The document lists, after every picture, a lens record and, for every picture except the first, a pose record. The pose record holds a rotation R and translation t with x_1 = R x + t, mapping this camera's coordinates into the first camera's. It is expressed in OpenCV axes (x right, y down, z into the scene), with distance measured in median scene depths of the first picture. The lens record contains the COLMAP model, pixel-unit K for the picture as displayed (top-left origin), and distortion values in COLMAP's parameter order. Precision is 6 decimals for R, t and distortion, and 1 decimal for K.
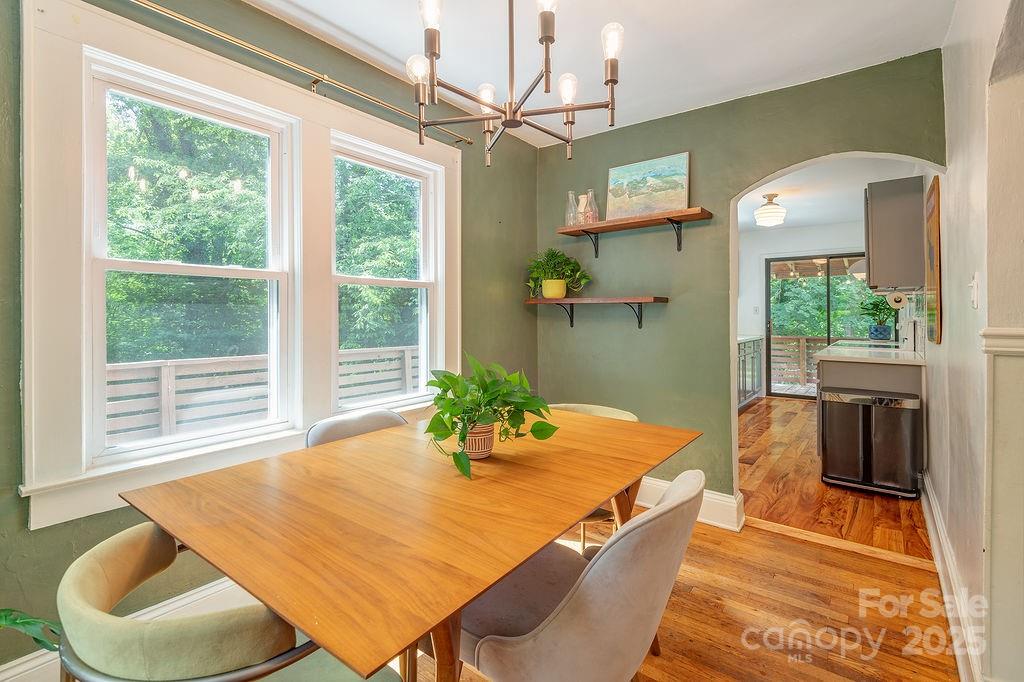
lens RADIAL K [[482.1, 0, 482.3], [0, 482.1, 313.4], [0, 0, 1]] dist [0.009165, -0.009919]
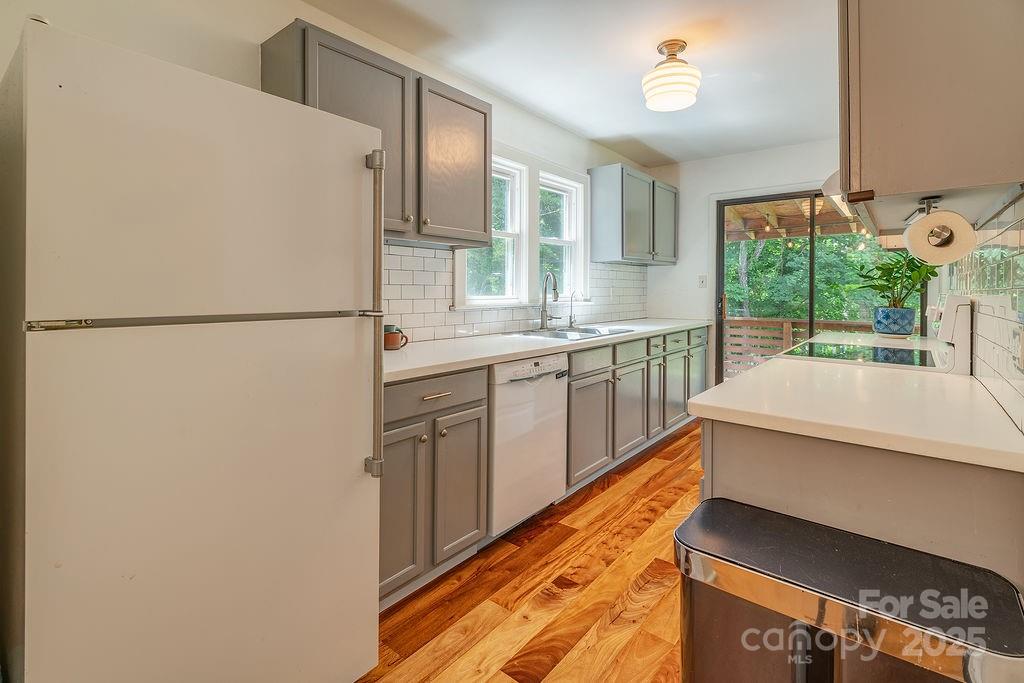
lens RADIAL K [[482.1, 0, 487.4], [0, 482.1, 305.3], [0, 0, 1]] dist [0.009165, -0.009919]
pose [[0.999758, 0.000778, -0.021966, 0.298768], [0.000009, 0.999359, 0.035787, 0.002119], [0.021980, -0.035779, 0.999118, 0.352932]]
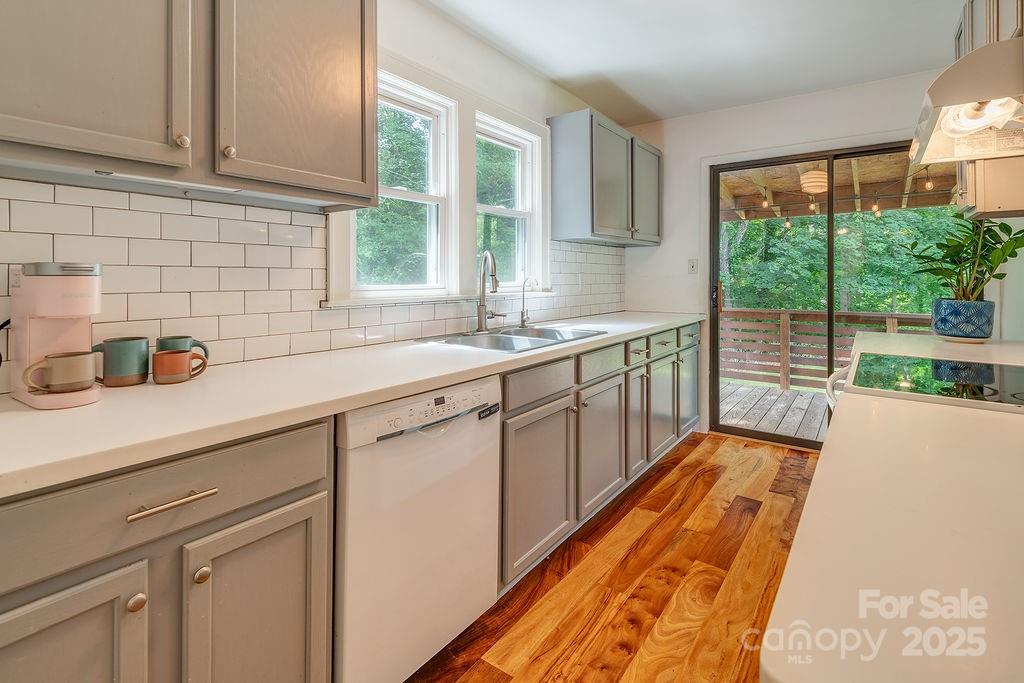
lens RADIAL K [[482.1, 0, 494.4], [0, 482.1, 287.3], [0, 0, 1]] dist [0.009165, -0.009919]
pose [[0.999544, -0.002389, 0.030104, 0.344381], [0.001670, 0.999714, 0.023872, 0.003686], [-0.030153, -0.023810, 0.999262, 0.496147]]
